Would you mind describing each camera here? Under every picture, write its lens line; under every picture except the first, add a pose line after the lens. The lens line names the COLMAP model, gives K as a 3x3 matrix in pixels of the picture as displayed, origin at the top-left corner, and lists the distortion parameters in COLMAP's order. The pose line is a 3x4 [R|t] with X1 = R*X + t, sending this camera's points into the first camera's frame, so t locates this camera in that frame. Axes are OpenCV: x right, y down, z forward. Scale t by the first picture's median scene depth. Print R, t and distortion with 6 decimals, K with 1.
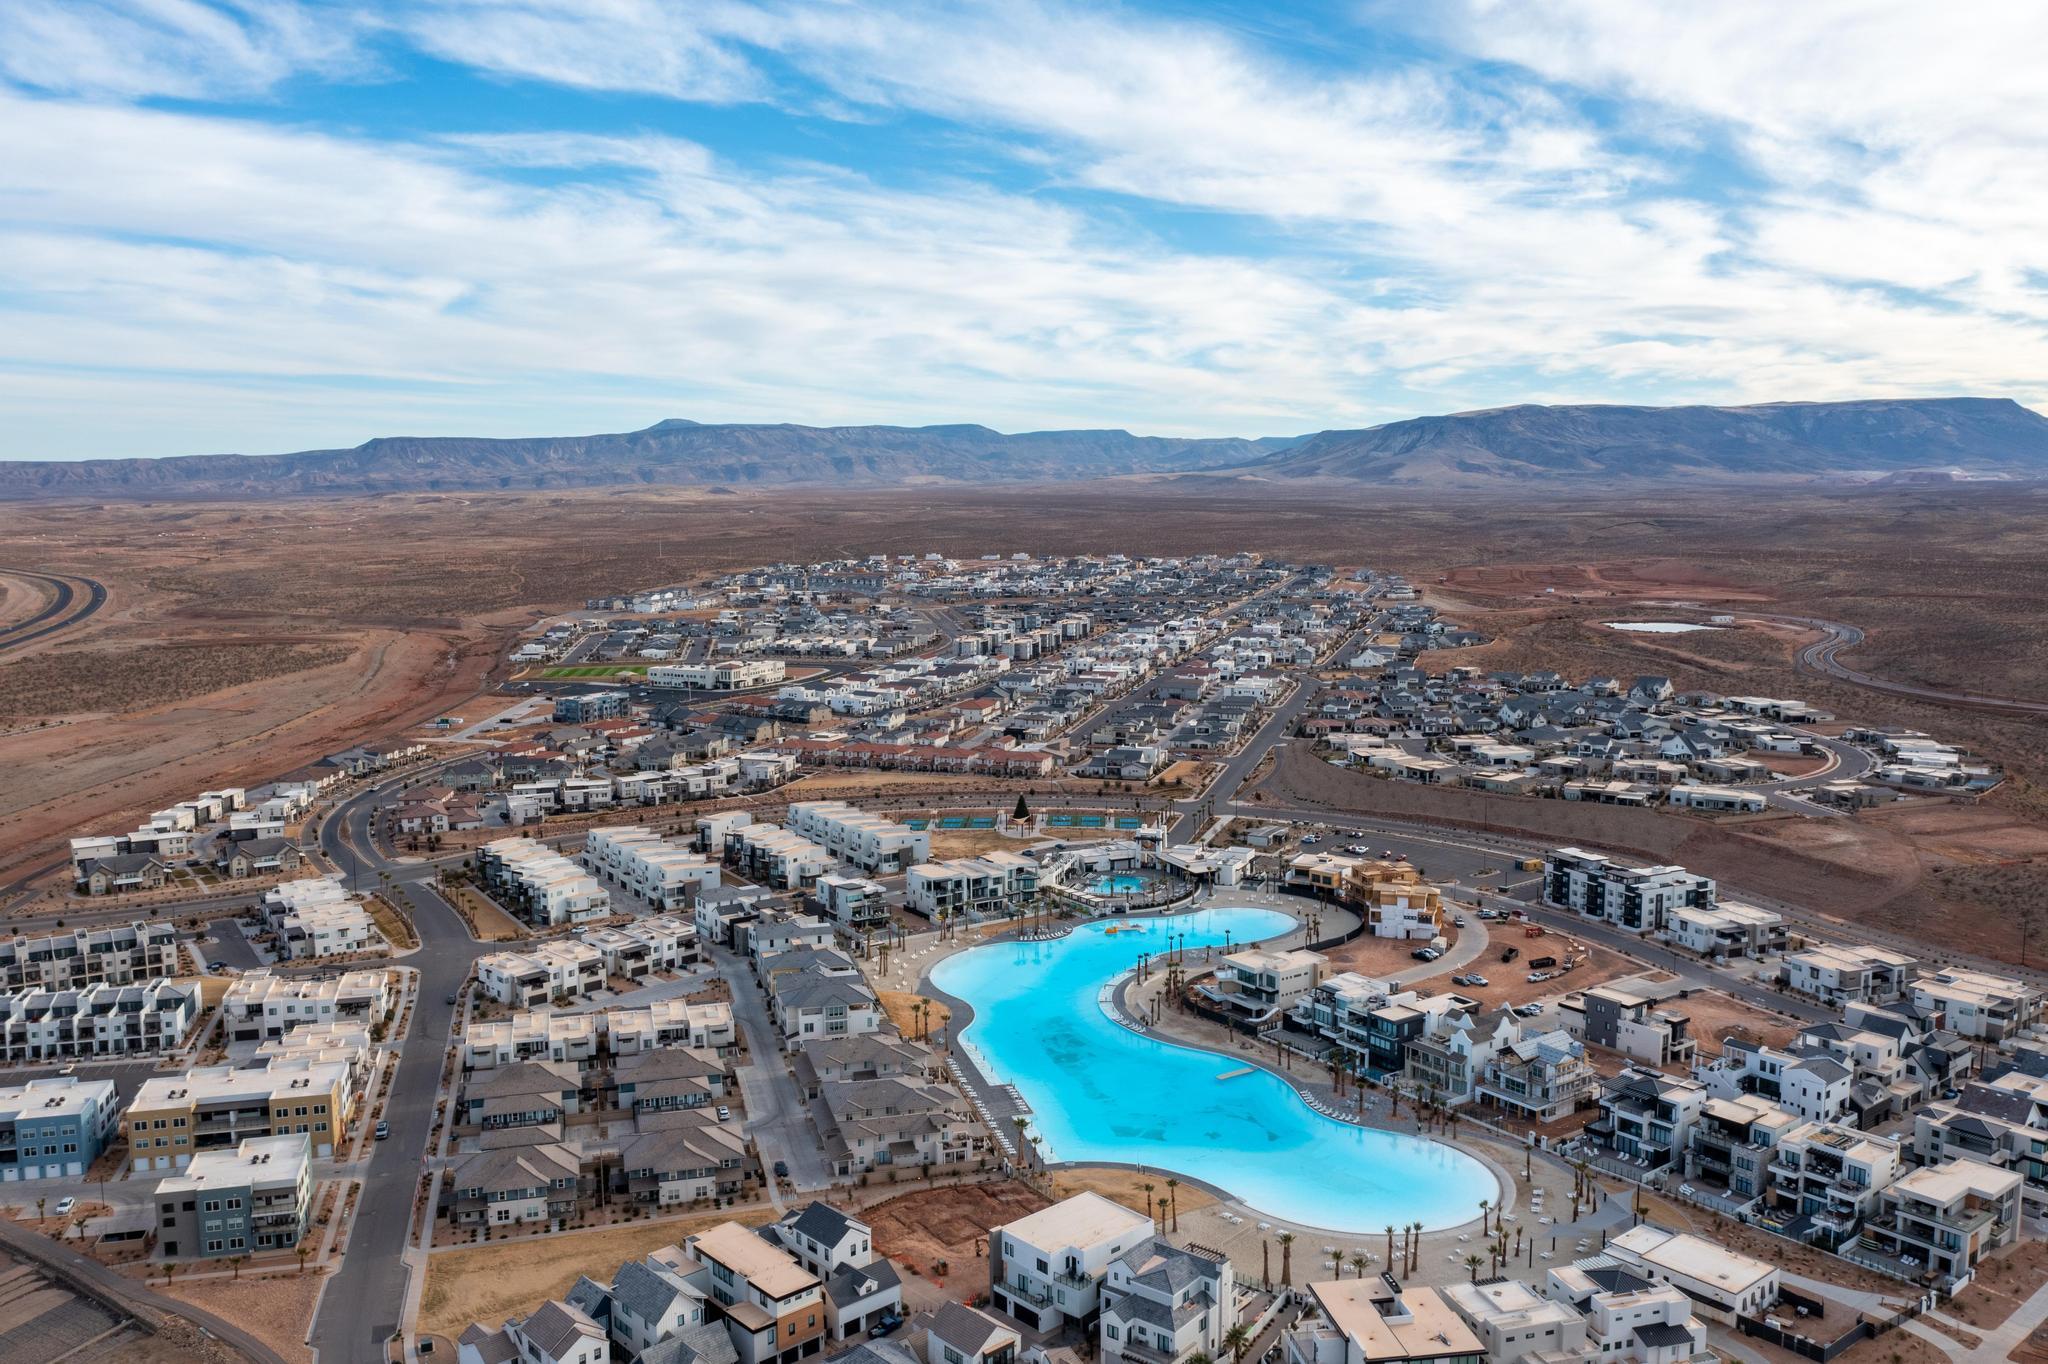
lens RADIAL K [[1612.7, 0, 1045.6], [0, 1612.7, 668.6], [0, 0, 1]] dist [-0.027694, 0.005660]
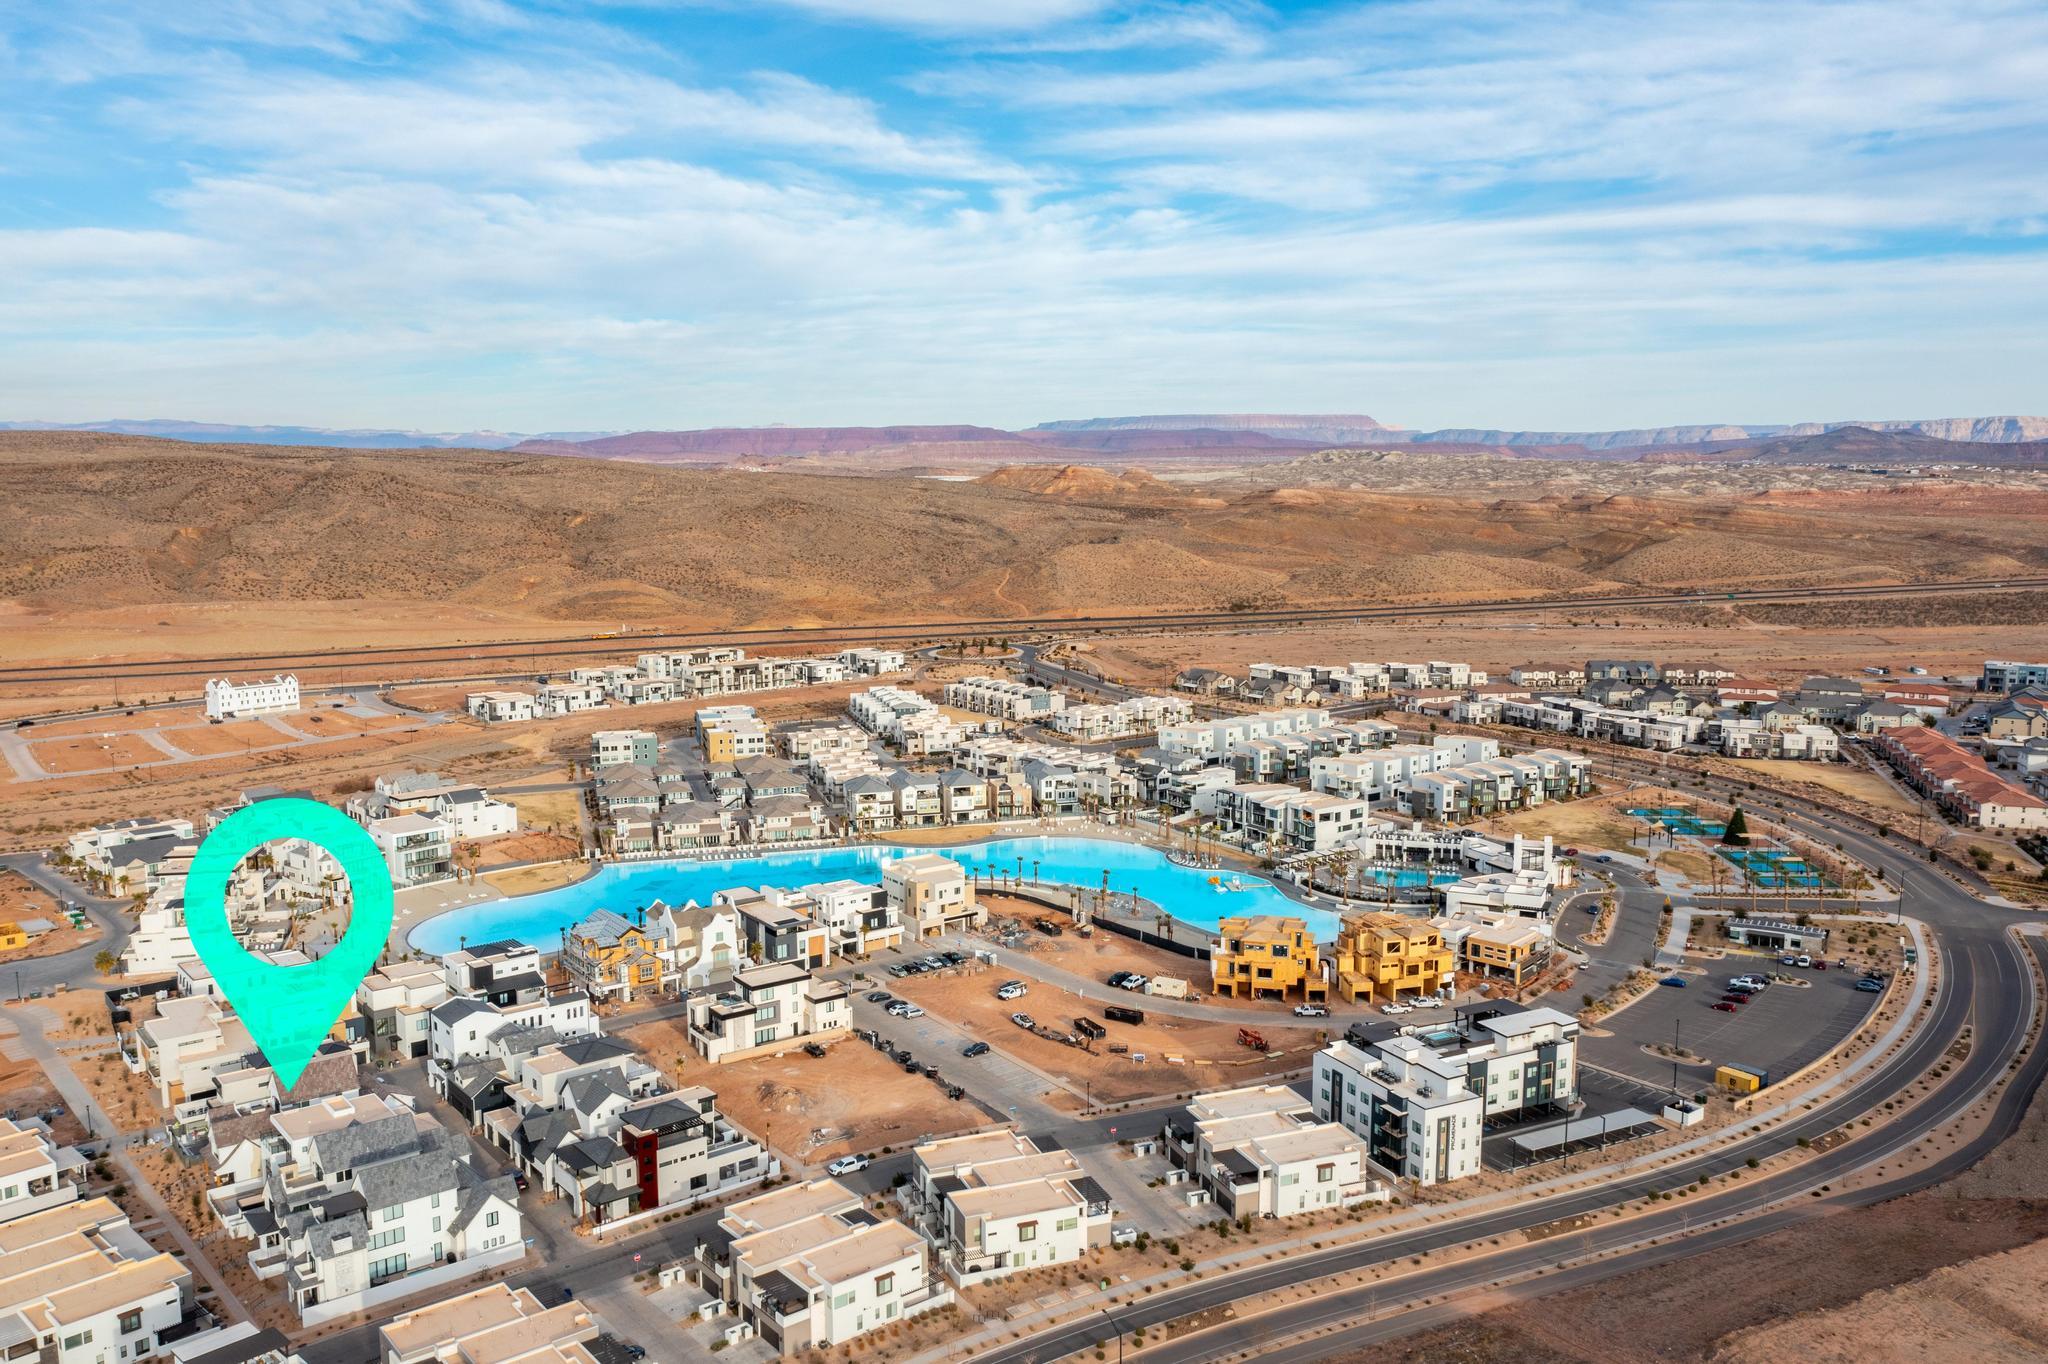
lens RADIAL K [[1612.7, 0, 1013.3], [0, 1612.7, 661.5], [0, 0, 1]] dist [-0.027694, 0.005660]
pose [[0.000412, 0.127354, -0.991857, 0.533864], [-0.104161, 0.986468, 0.126619, -0.034306], [0.994560, 0.103260, 0.013672, 0.505613]]
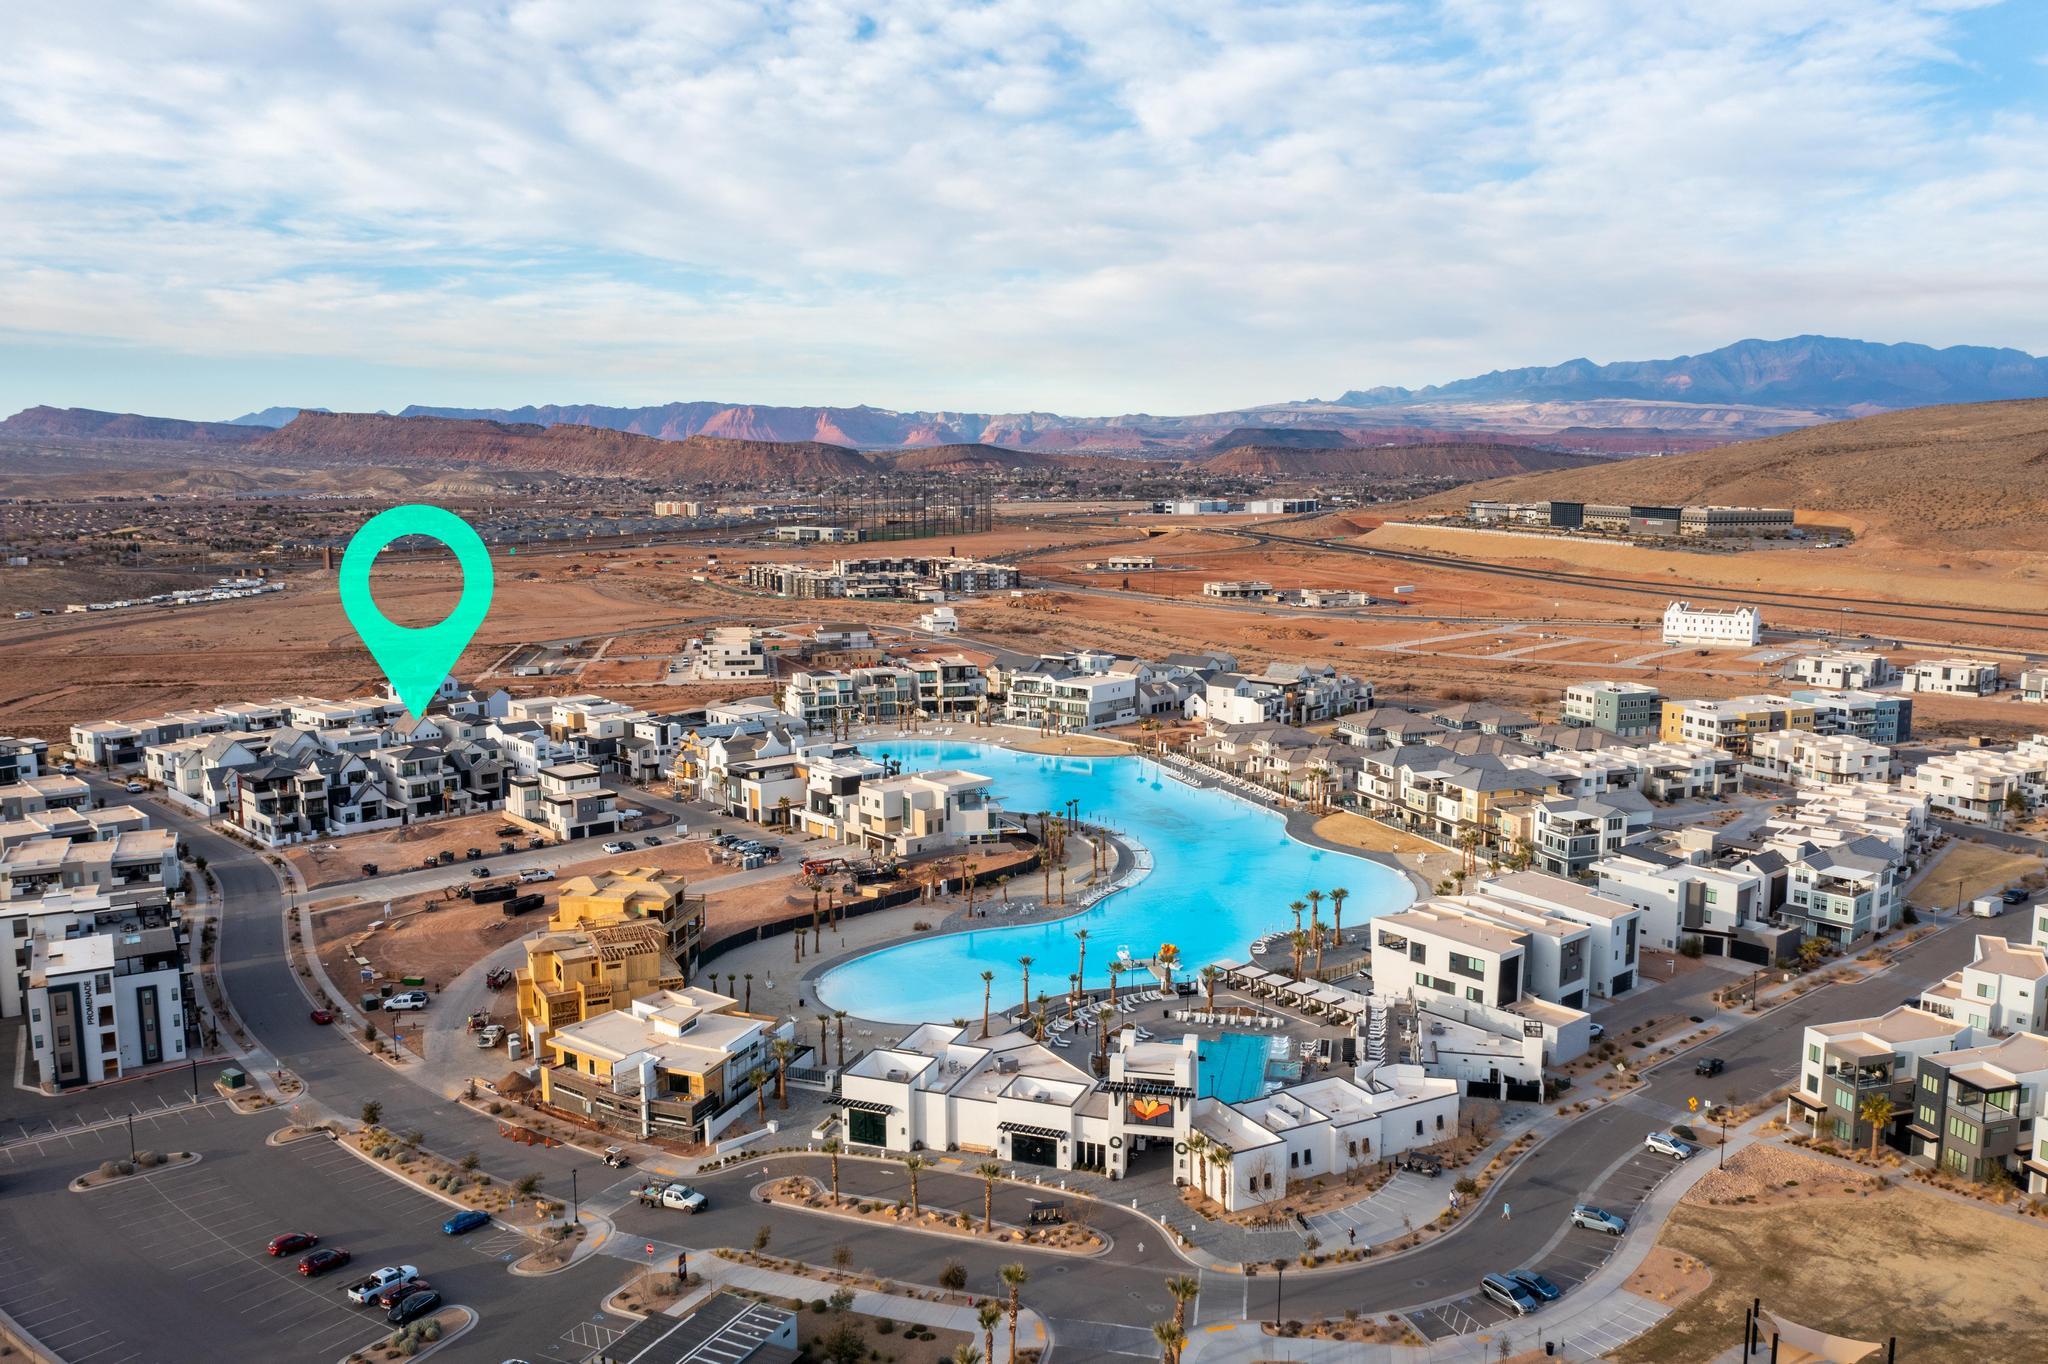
lens RADIAL K [[1612.7, 0, 1026.4], [0, 1612.7, 670.0], [0, 0, 1]] dist [-0.027694, 0.005660]
pose [[-0.996857, 0.017866, -0.077184, 0.076572], [-0.001094, 0.971043, 0.238901, -0.033763], [0.079217, 0.238235, -0.967972, 0.875348]]
